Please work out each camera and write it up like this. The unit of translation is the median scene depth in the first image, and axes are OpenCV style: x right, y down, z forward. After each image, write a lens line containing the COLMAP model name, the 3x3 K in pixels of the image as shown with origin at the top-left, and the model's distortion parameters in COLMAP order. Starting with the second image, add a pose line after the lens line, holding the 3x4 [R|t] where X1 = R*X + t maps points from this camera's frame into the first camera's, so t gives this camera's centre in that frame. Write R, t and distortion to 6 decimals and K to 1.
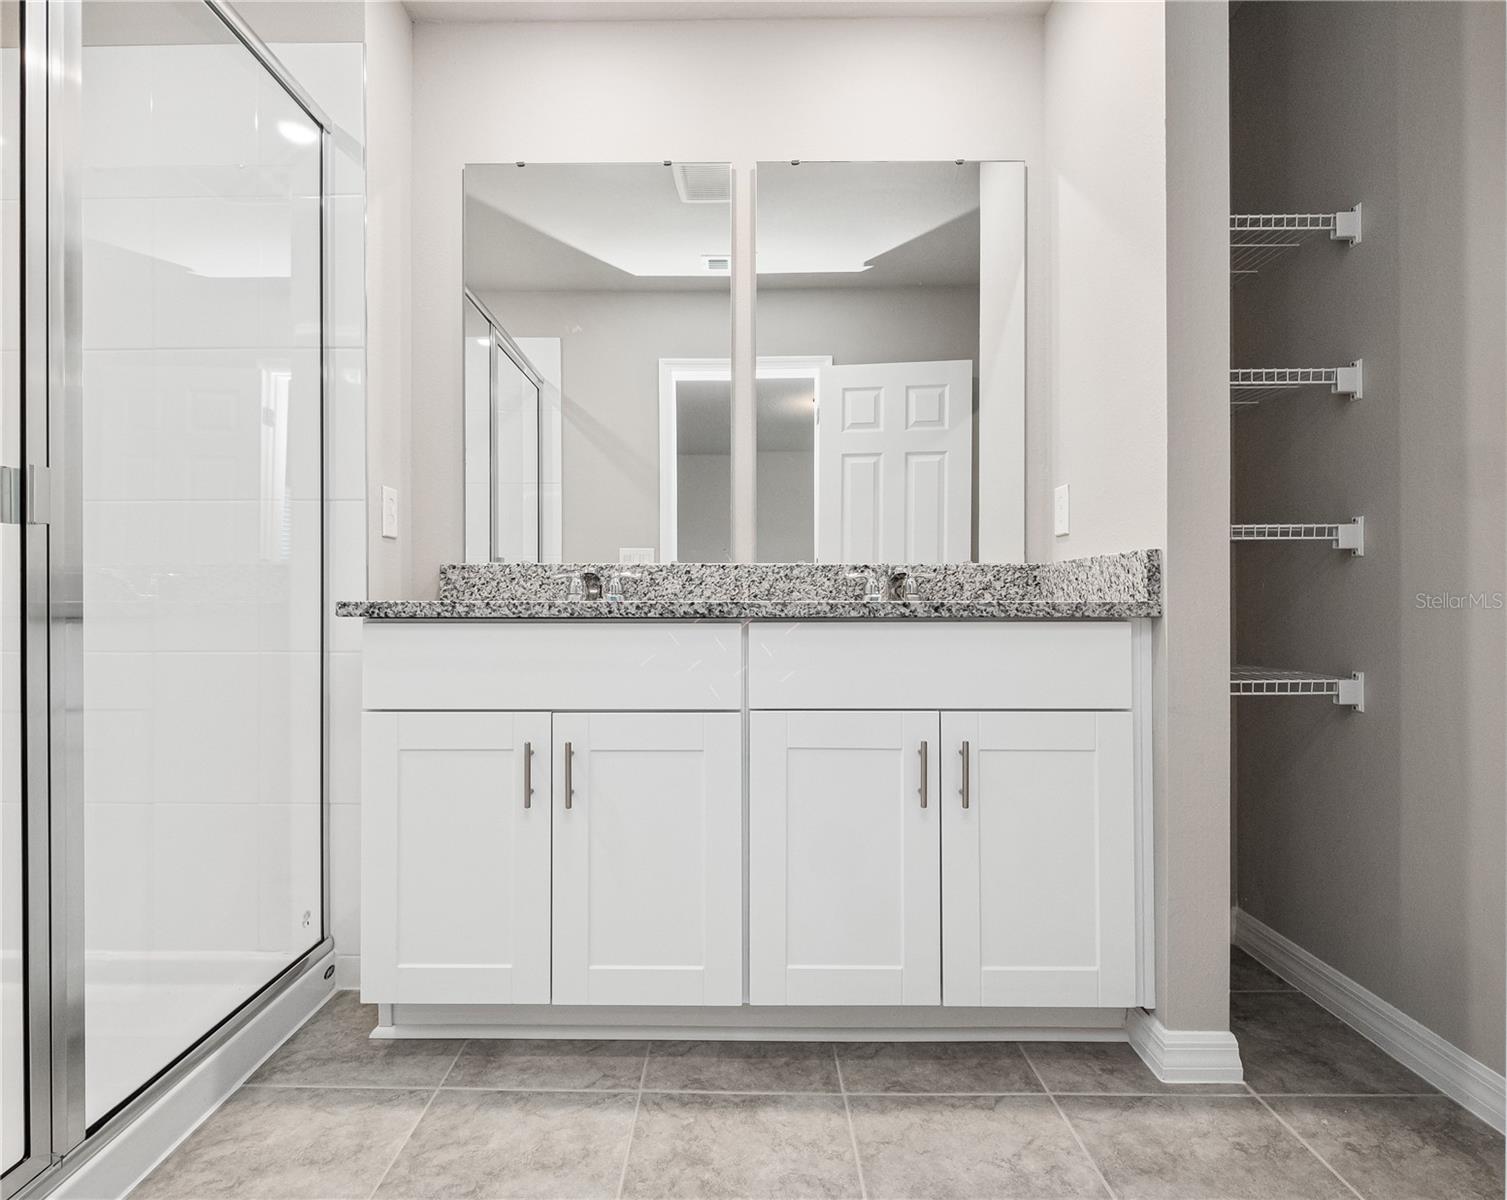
lens RADIAL K [[779.9, 0, 747.3], [0, 779.9, 595.9], [0, 0, 1]] dist [-0.001032, -0.001783]
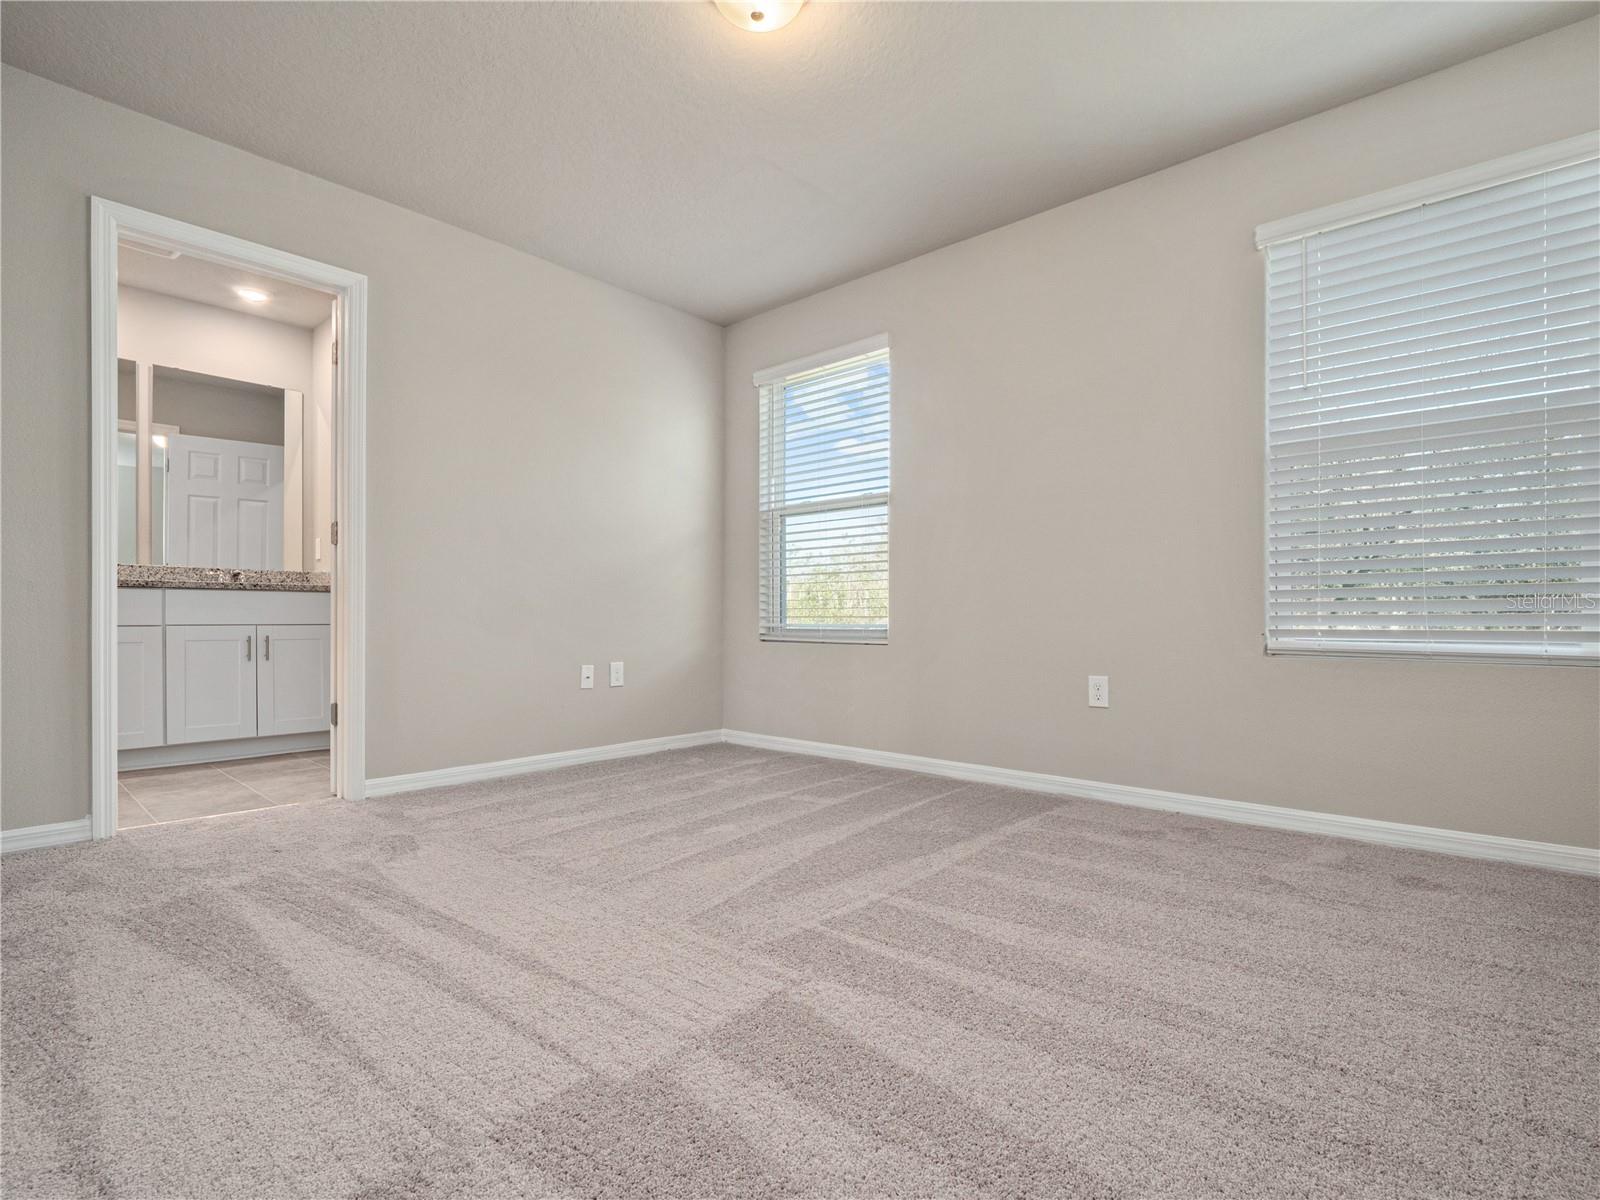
lens RADIAL K [[796.9, 0, 784.8], [0, 796.9, 617.5], [0, 0, 1]] dist [-0.000977, -0.001514]
pose [[0.690011, 0.001616, 0.723797, -0.355085], [-0.005966, 0.999976, 0.003455, 0.078208], [-0.723774, -0.006702, 0.690004, -1.629521]]
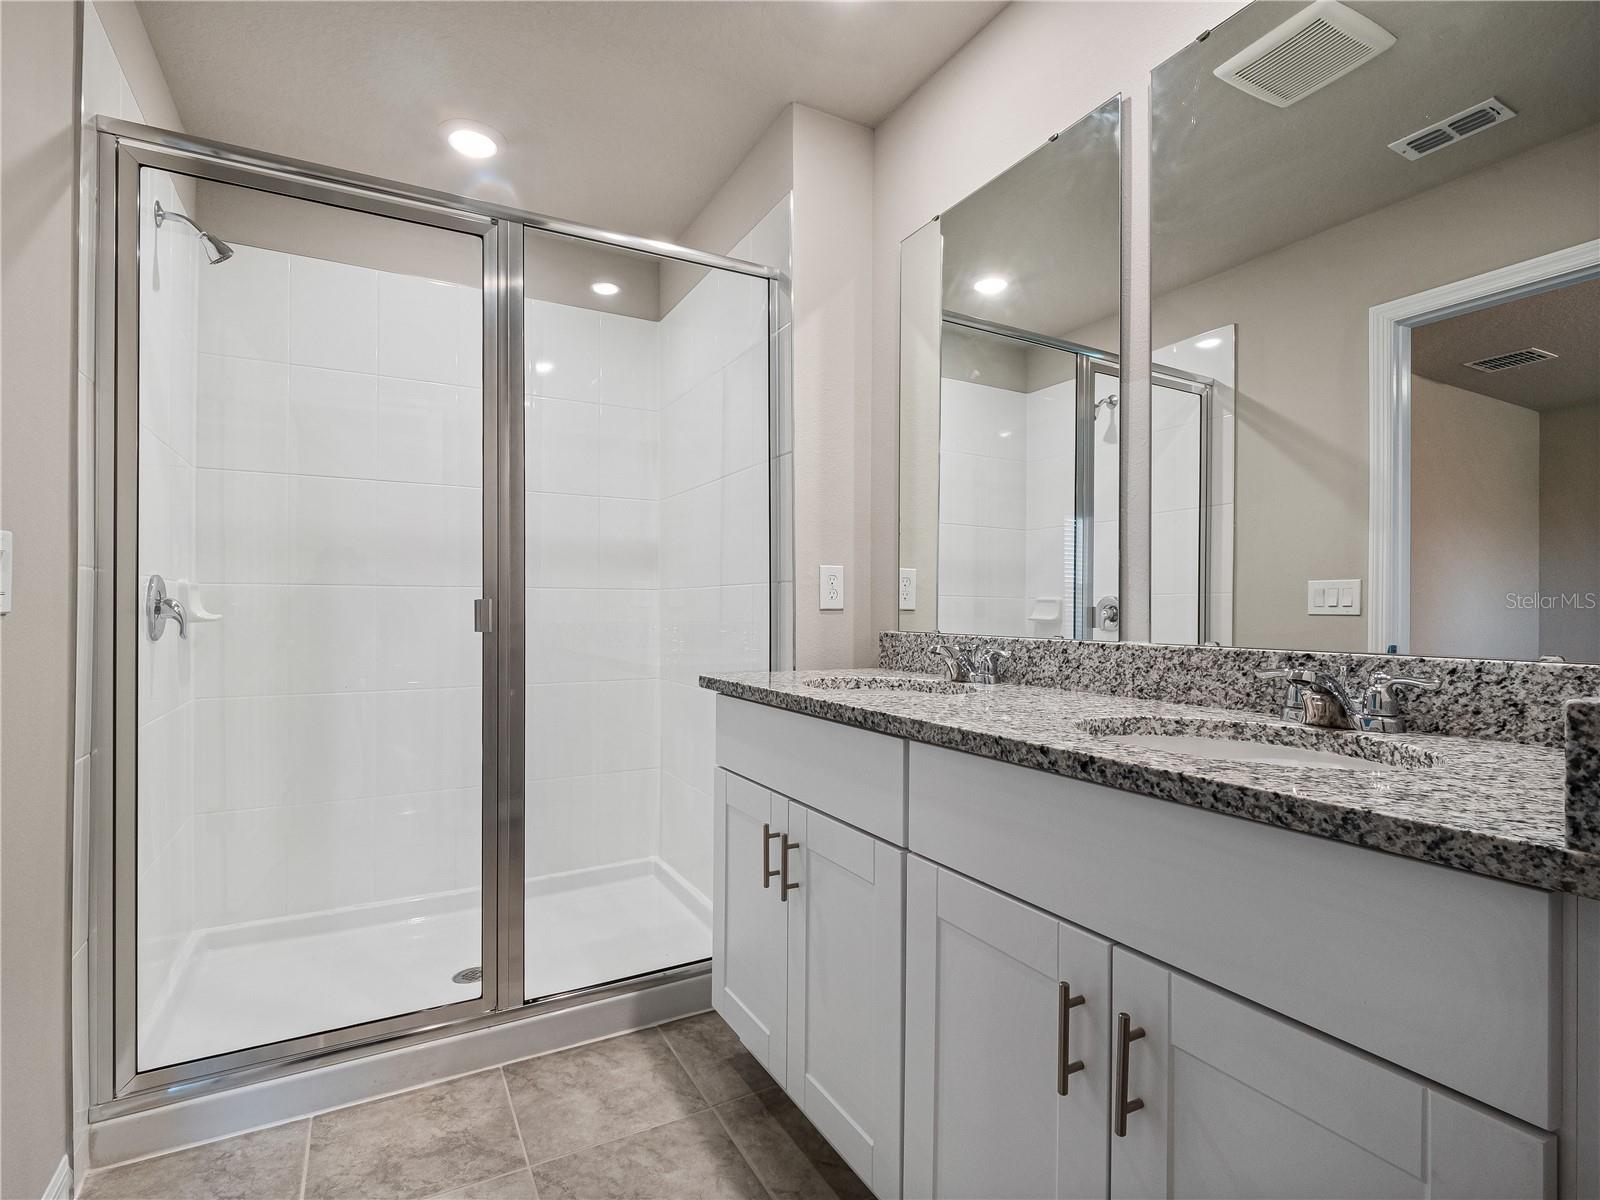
lens RADIAL K [[796.9, 0, 803.6], [0, 796.9, 611.4], [0, 0, 1]] dist [-0.000977, -0.001514]
pose [[0.485762, 0.007473, -0.874059, 0.490217], [-0.000473, 0.999966, 0.008287, -0.076744], [0.874091, -0.003612, 0.485748, 0.393515]]
